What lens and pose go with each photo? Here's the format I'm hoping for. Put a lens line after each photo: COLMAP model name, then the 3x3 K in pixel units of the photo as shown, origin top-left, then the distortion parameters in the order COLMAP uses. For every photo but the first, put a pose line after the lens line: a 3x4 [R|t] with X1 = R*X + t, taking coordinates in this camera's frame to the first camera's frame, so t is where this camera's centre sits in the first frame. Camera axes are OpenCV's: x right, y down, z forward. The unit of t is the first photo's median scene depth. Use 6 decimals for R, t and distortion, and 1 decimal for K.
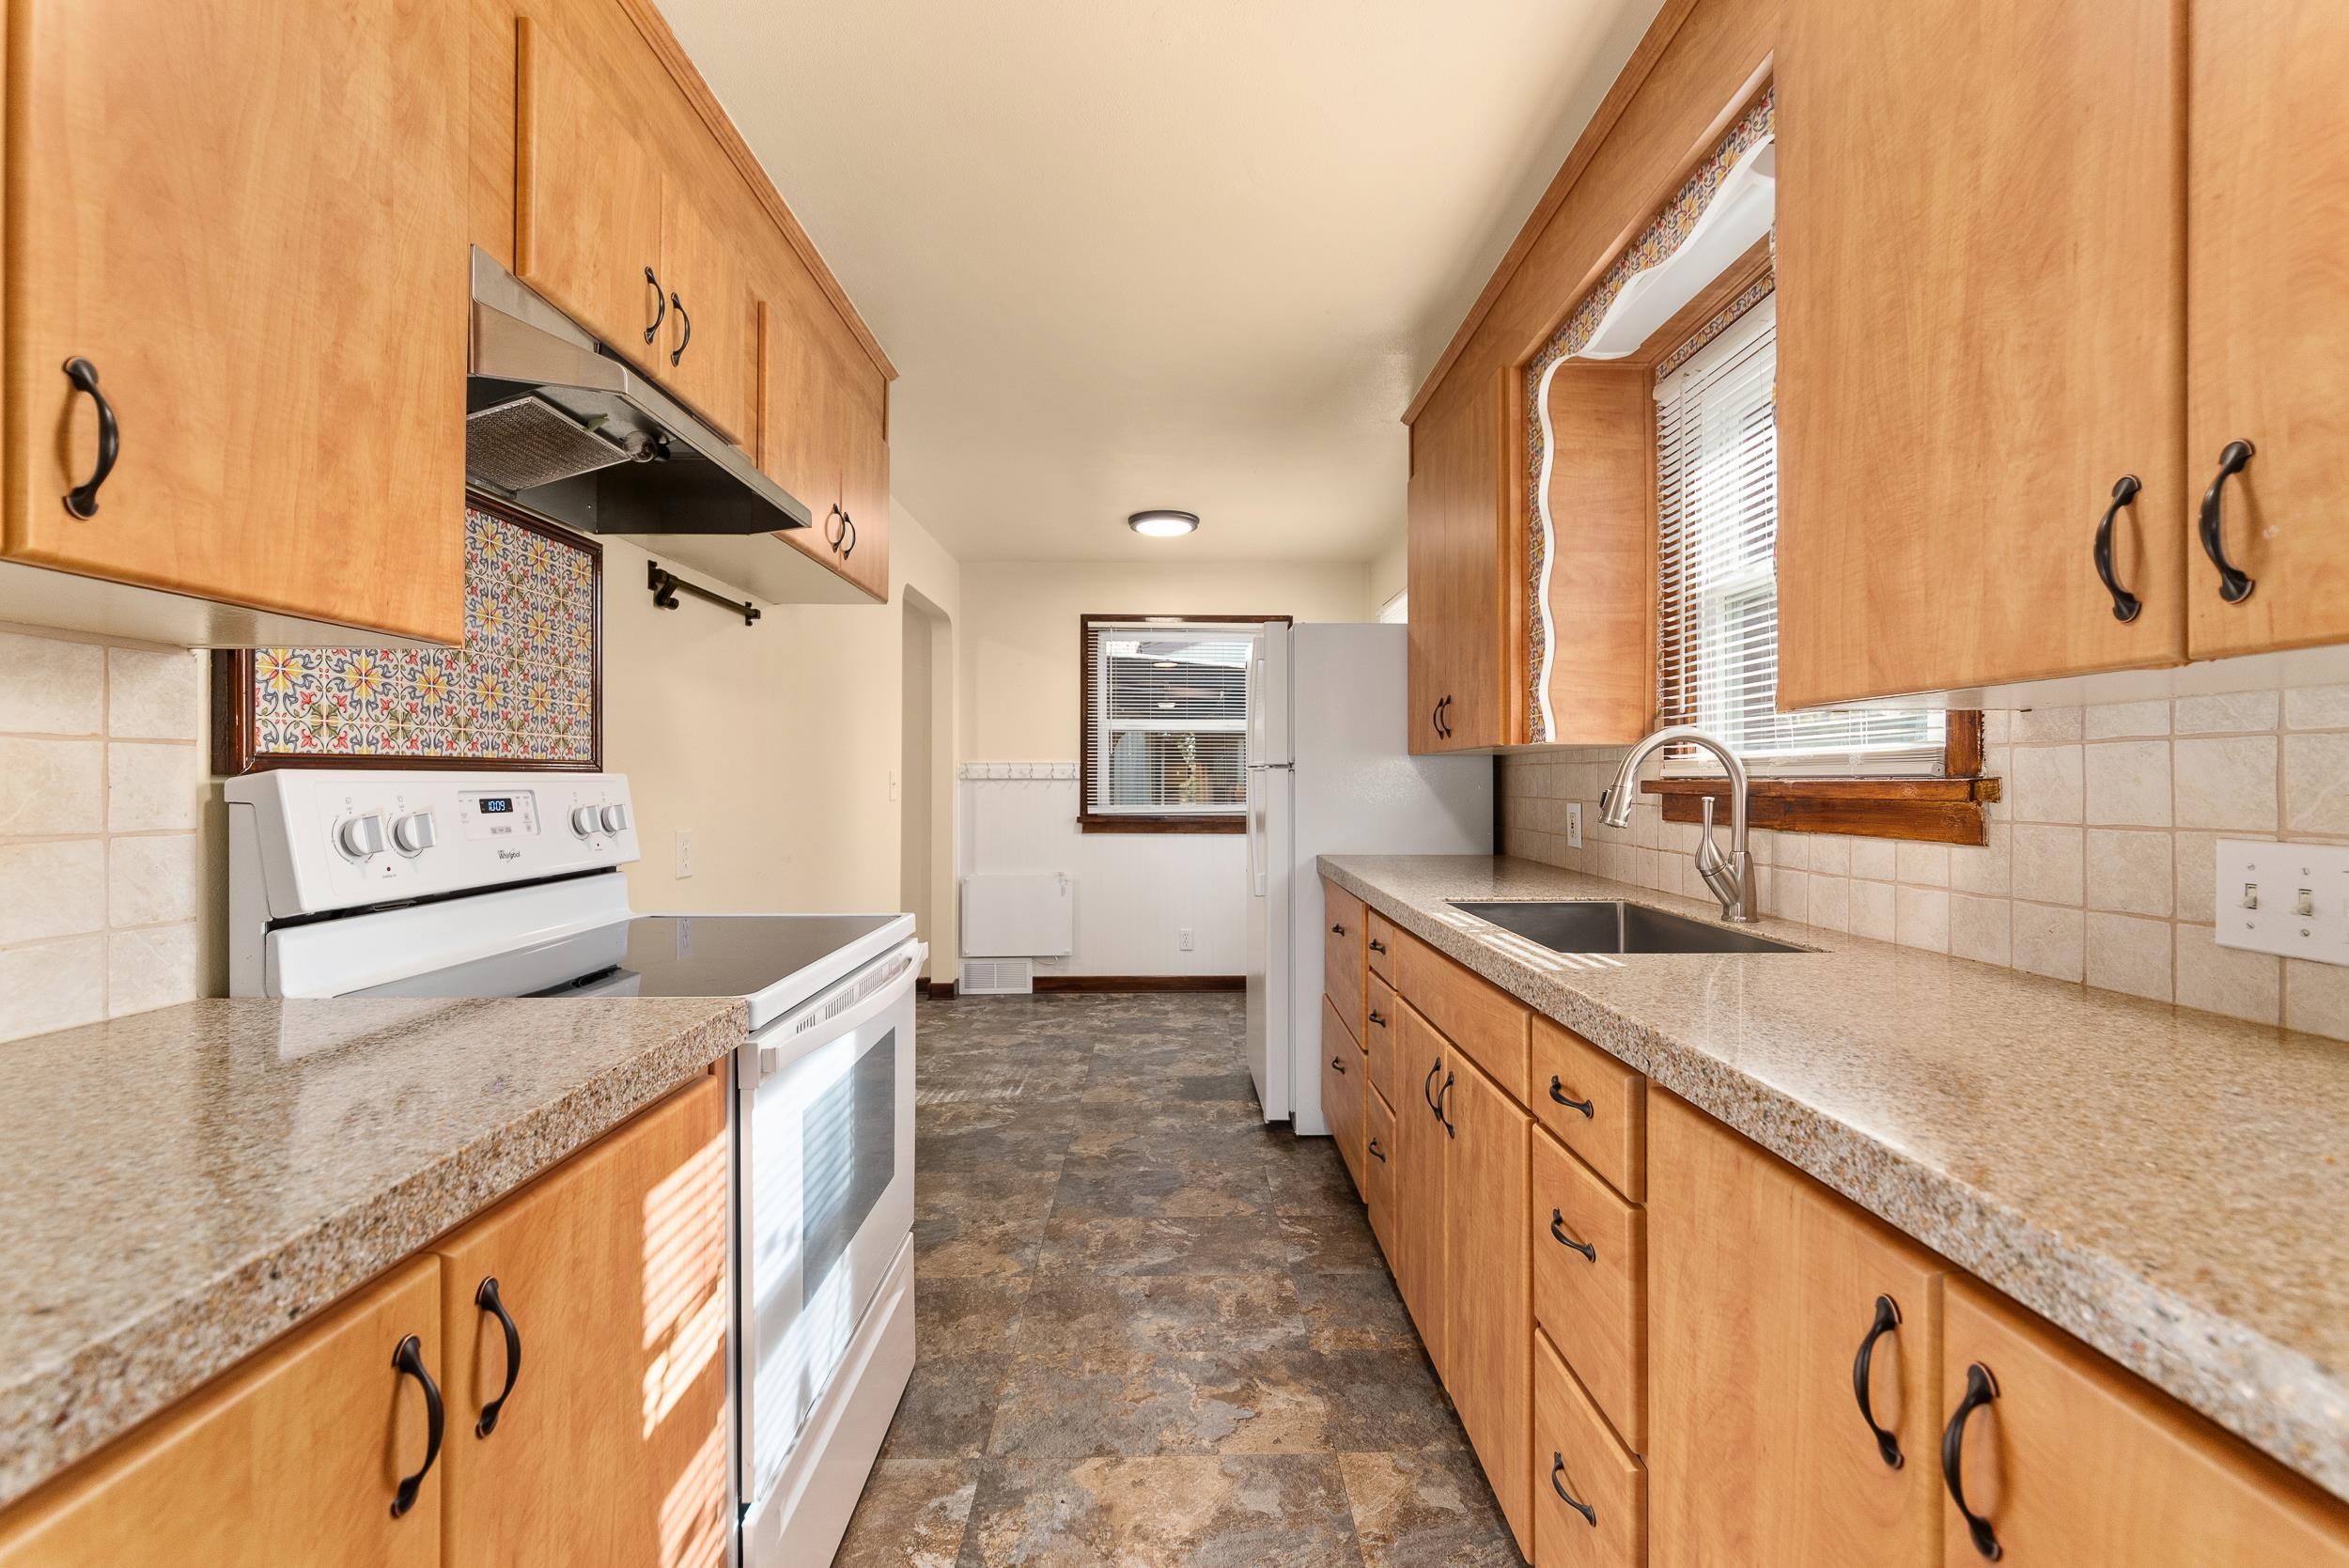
lens RADIAL K [[963.8, 0, 1172.2], [0, 963.8, 779.6], [0, 0, 1]] dist [0.001109, -0.000082]
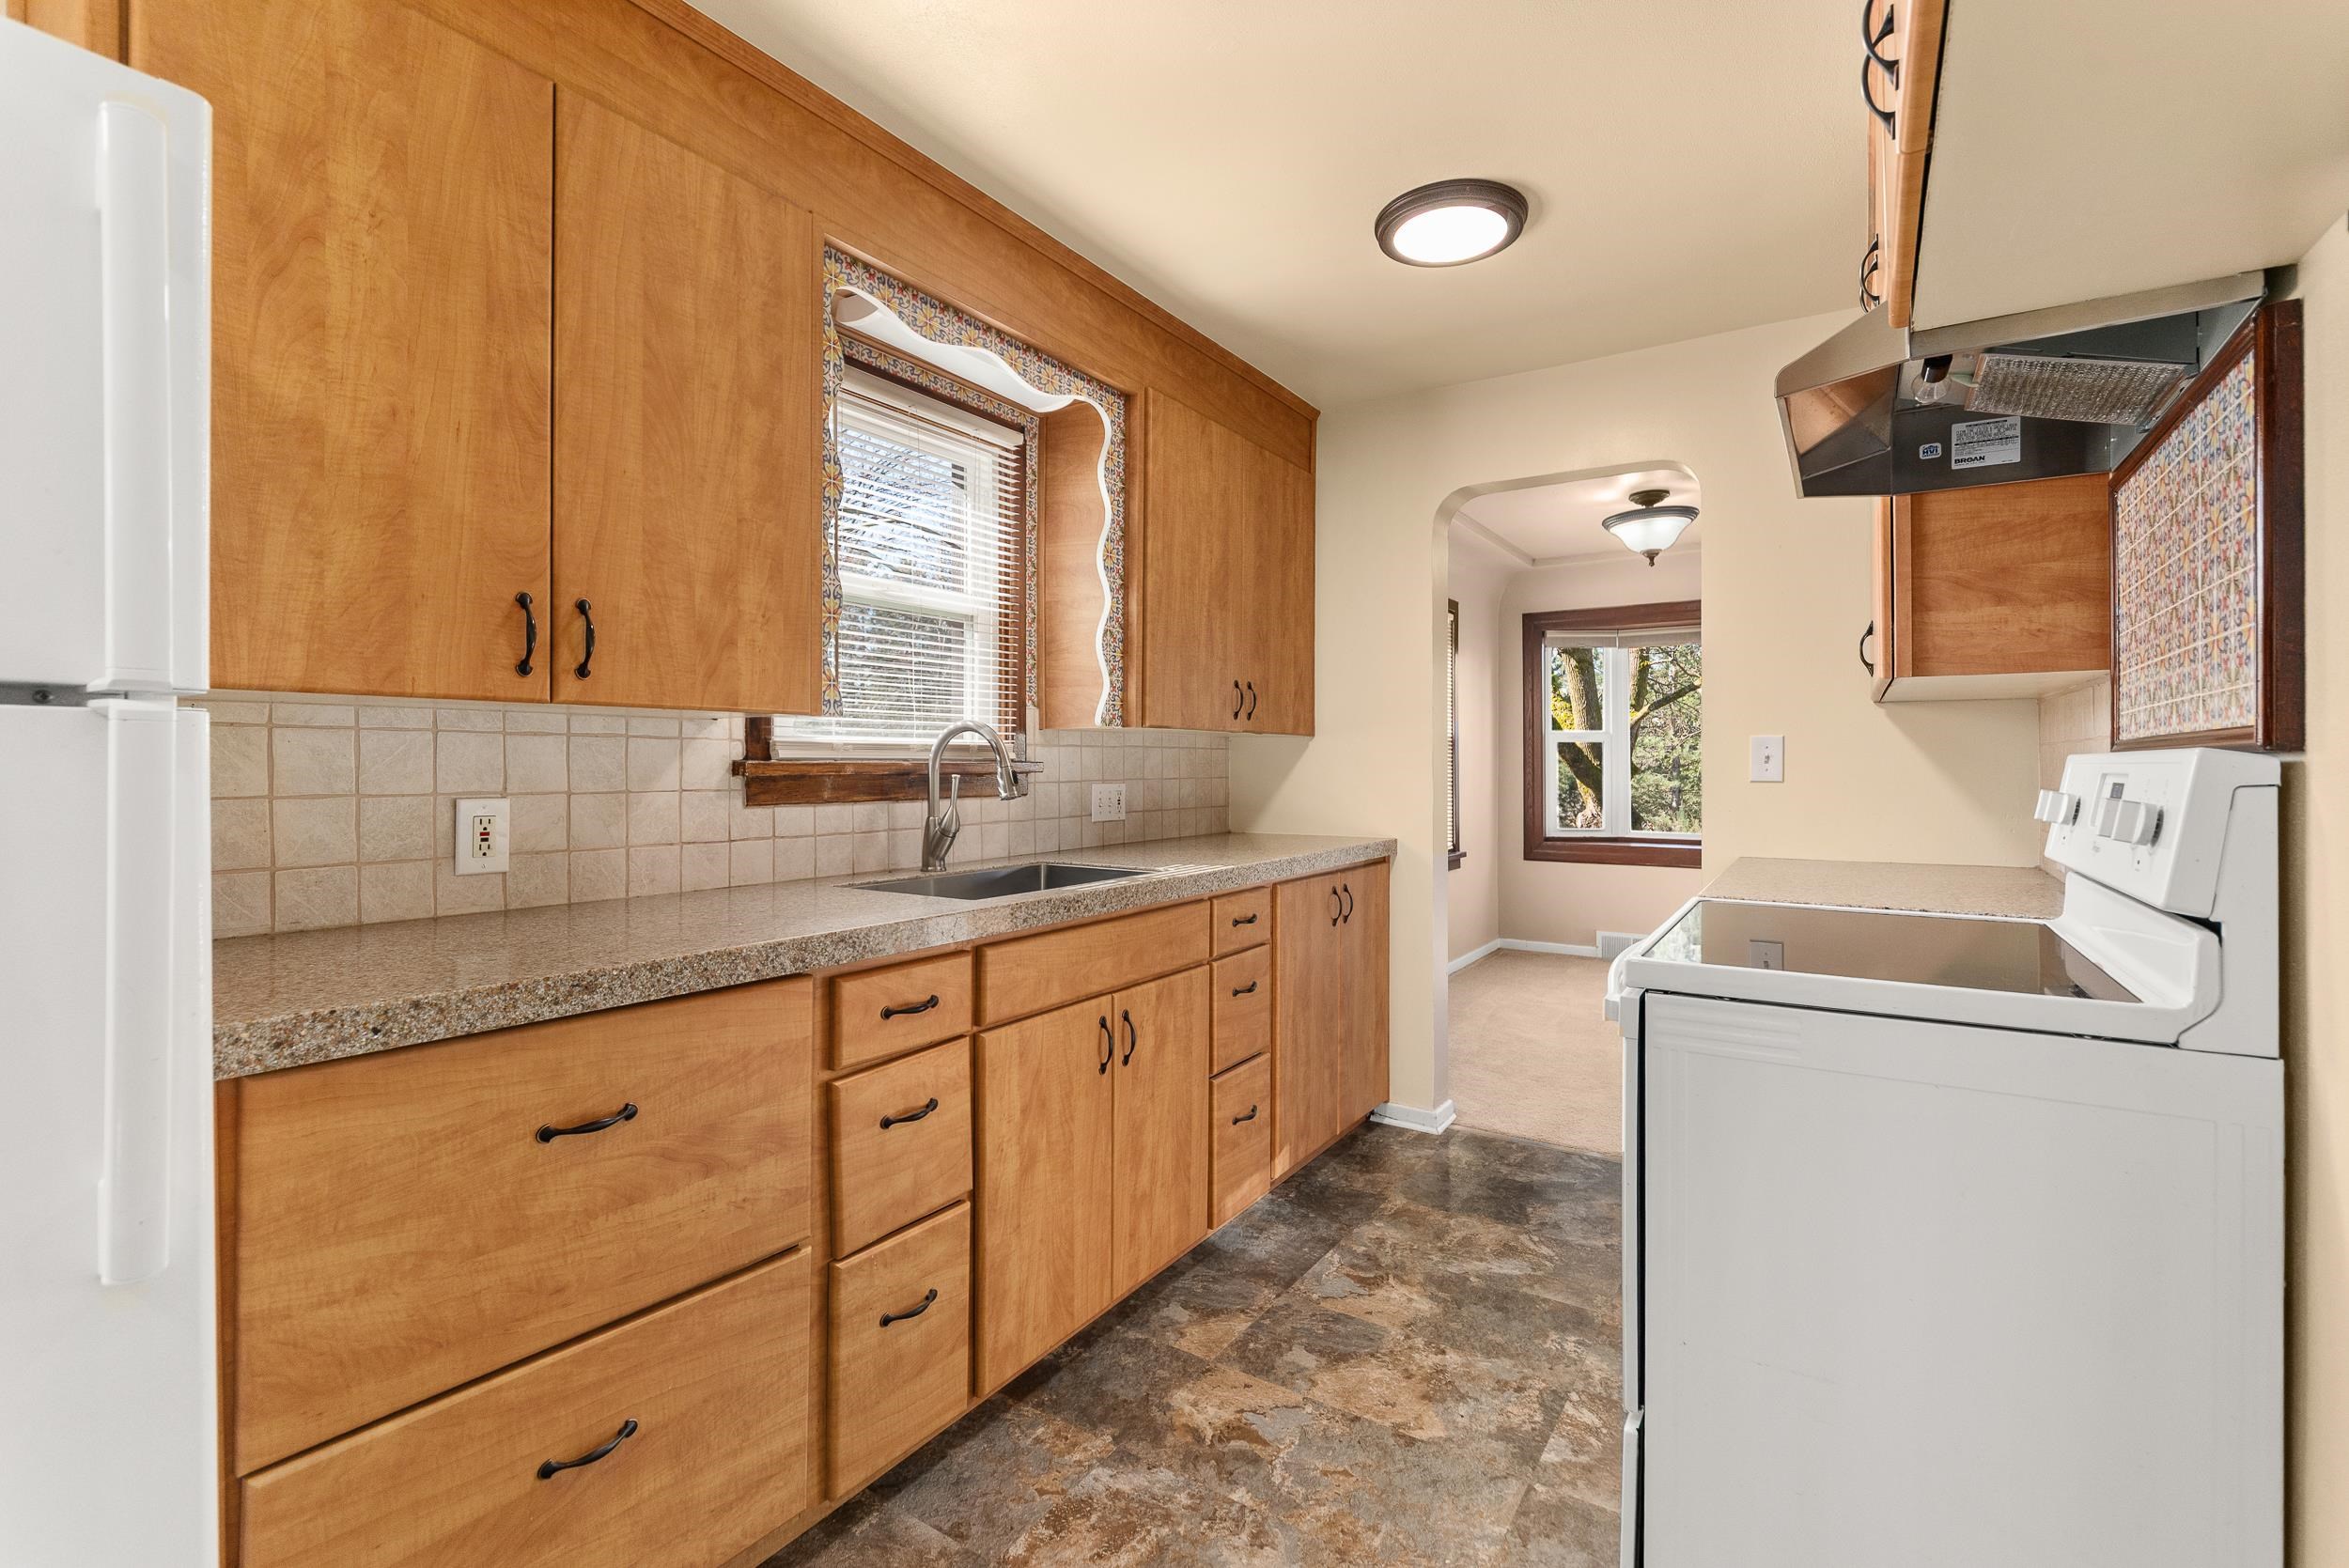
lens RADIAL K [[1042.7, 0, 1187.1], [0, 1042.7, 763.6], [0, 0, 1]] dist [-0.000716, -0.000339]
pose [[-0.837896, -0.000276, 0.545830, -0.506785], [-0.000817, 0.999999, -0.000748, 0.003819], [-0.545830, -0.001073, -0.837896, 2.198393]]
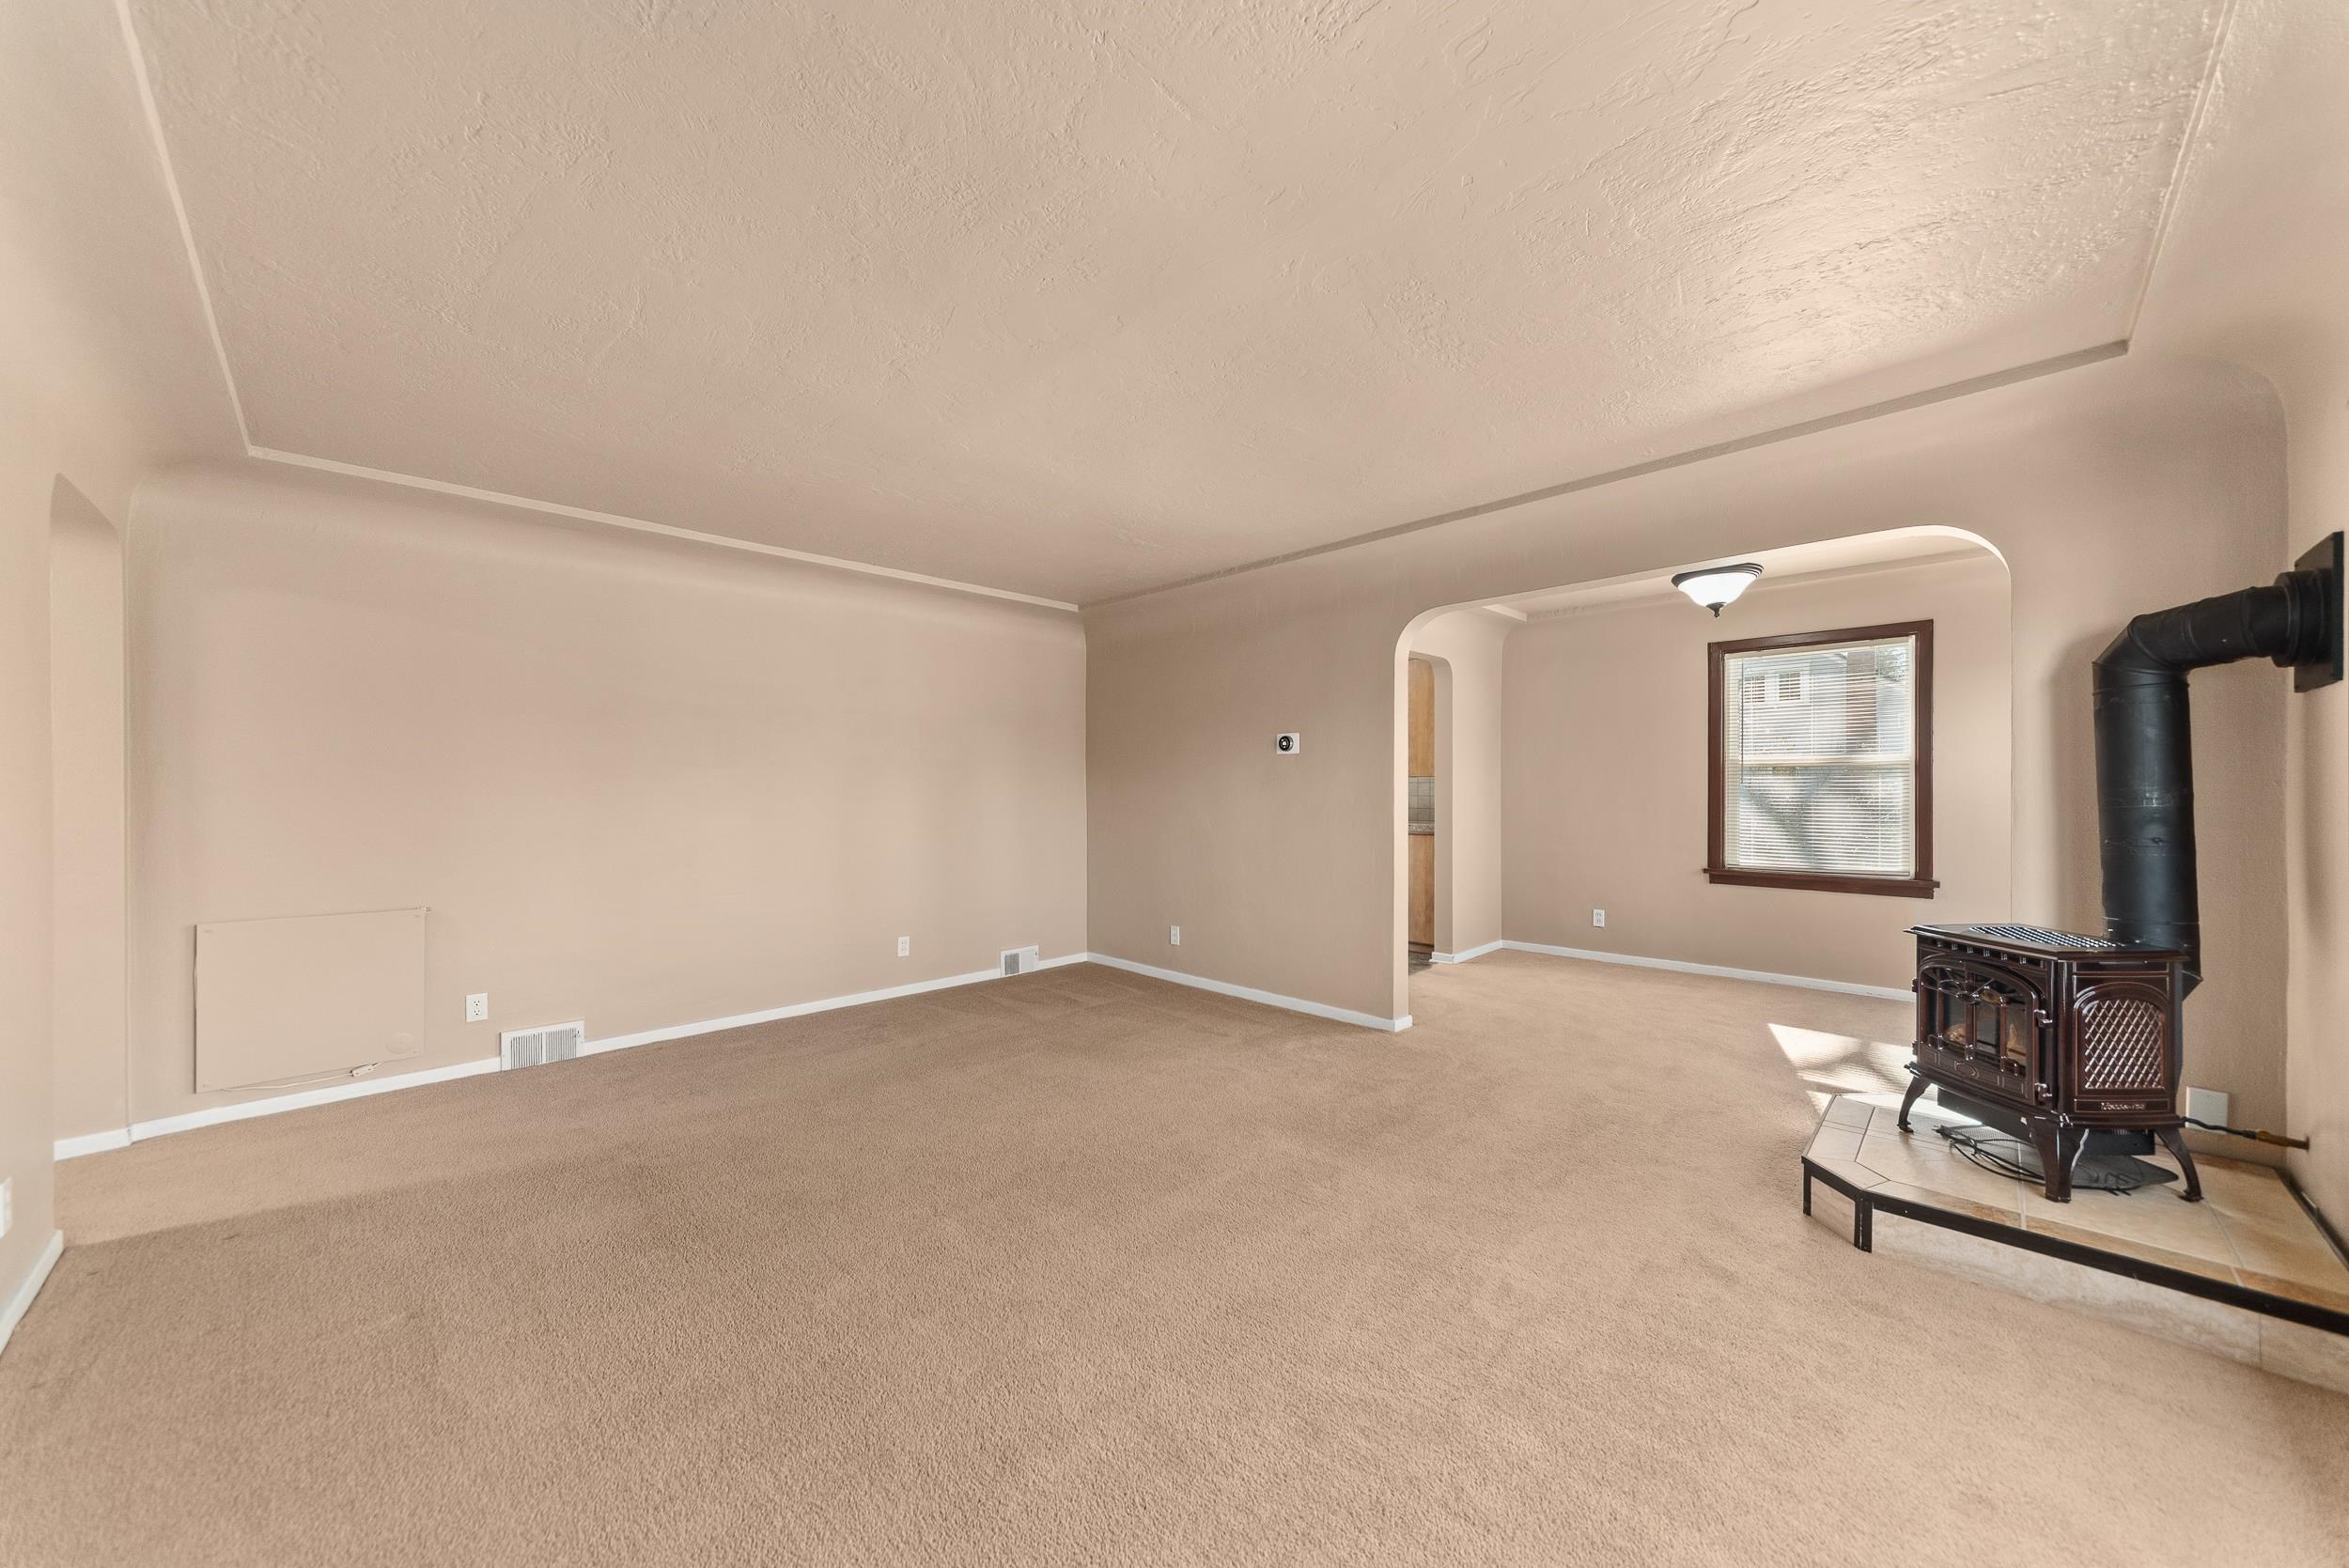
lens RADIAL K [[833.7, 0, 1174.5], [0, 833.7, 784.0], [0, 0, 1]] dist [-0.001714, -0.000268]
pose [[0.715448, 0.001652, 0.698664, -3.116250], [0.001540, 0.999991, -0.003941, -0.009100], [-0.698664, 0.003896, 0.715440, -1.670301]]
